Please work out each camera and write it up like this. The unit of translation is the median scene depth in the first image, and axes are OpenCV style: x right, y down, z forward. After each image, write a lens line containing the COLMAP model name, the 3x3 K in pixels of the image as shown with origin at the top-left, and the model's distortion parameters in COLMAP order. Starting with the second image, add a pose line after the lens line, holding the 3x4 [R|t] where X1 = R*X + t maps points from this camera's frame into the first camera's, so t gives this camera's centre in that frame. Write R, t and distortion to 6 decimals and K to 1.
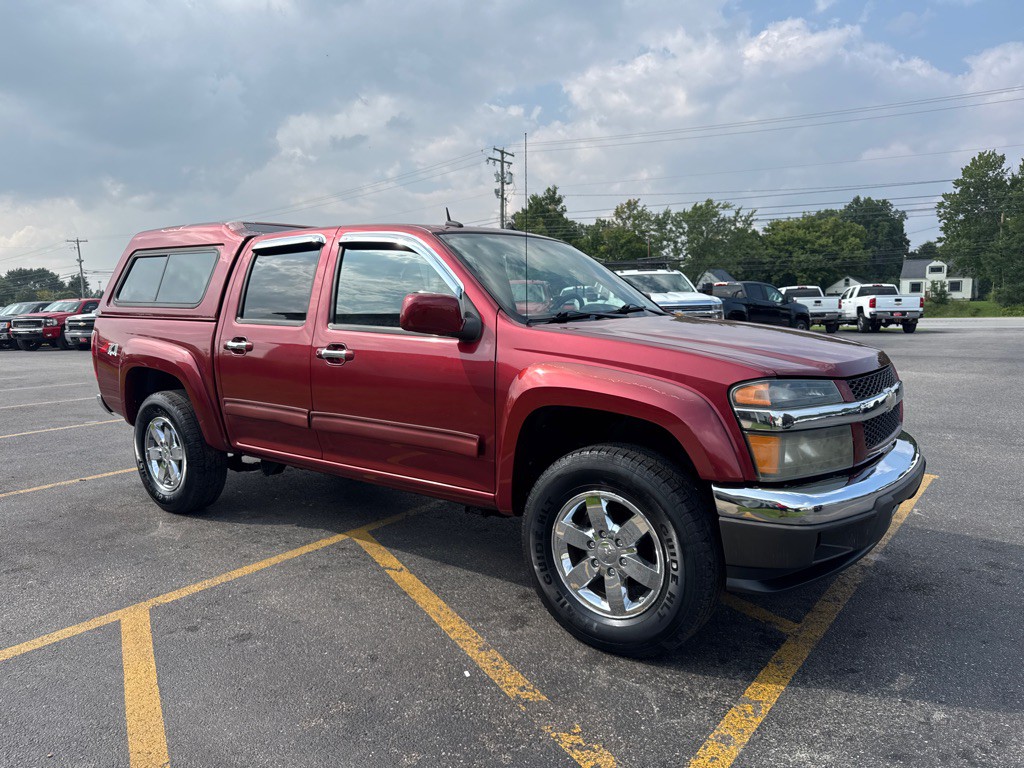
lens RADIAL K [[721.1, 0, 505.2], [0, 721.1, 386.9], [0, 0, 1]] dist [0.056556, -0.078475]
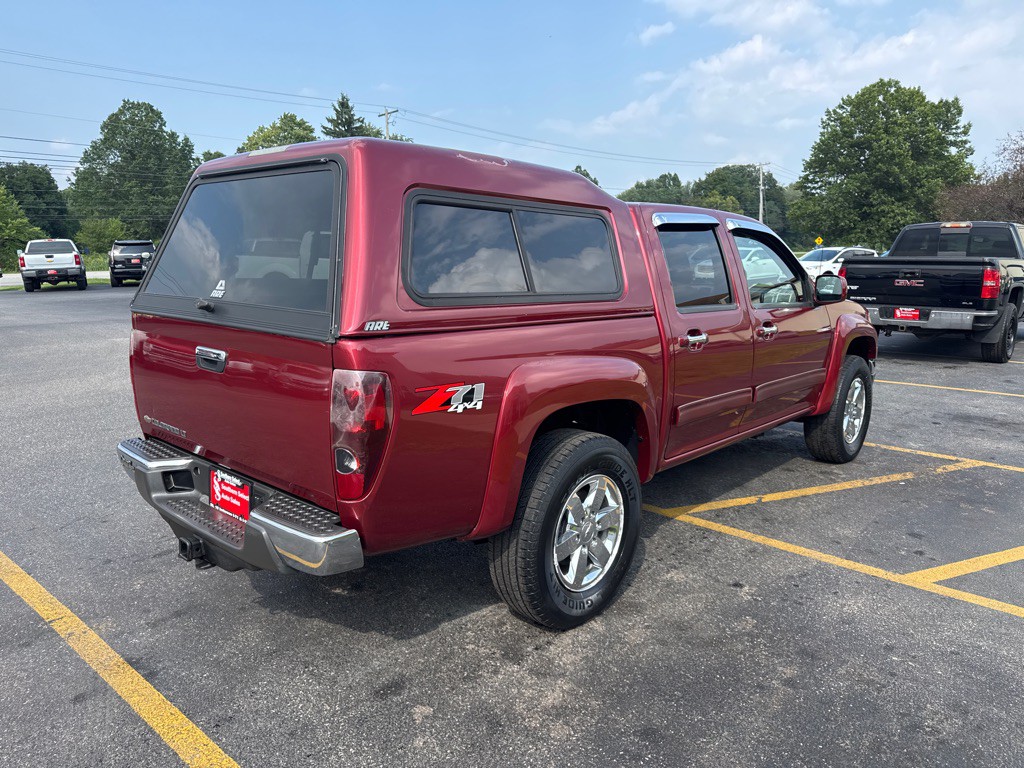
lens RADIAL K [[720.0, 0, 503.5], [0, 720.0, 381.1], [0, 0, 1]] dist [0.006447, -0.009756]
pose [[0.088005, -0.156498, 0.983750, -1.209296], [0.110220, 0.983047, 0.146526, -0.154678], [-0.990003, 0.095534, 0.103762, 1.132210]]
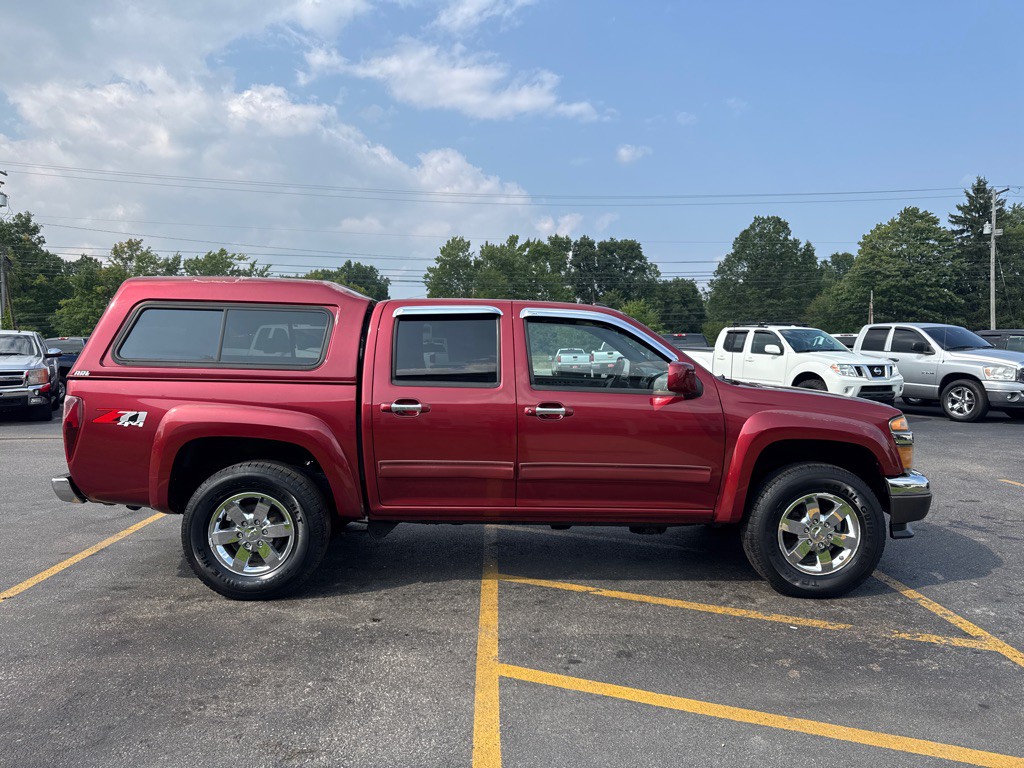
lens RADIAL K [[710.3, 0, 519.6], [0, 710.3, 399.3], [0, 0, 1]] dist [0.062298, -0.081680]
pose [[0.774632, -0.022470, 0.632013, -0.863567], [0.055424, 0.997935, -0.032452, -0.027251], [-0.629978, 0.060168, 0.774278, 0.132279]]
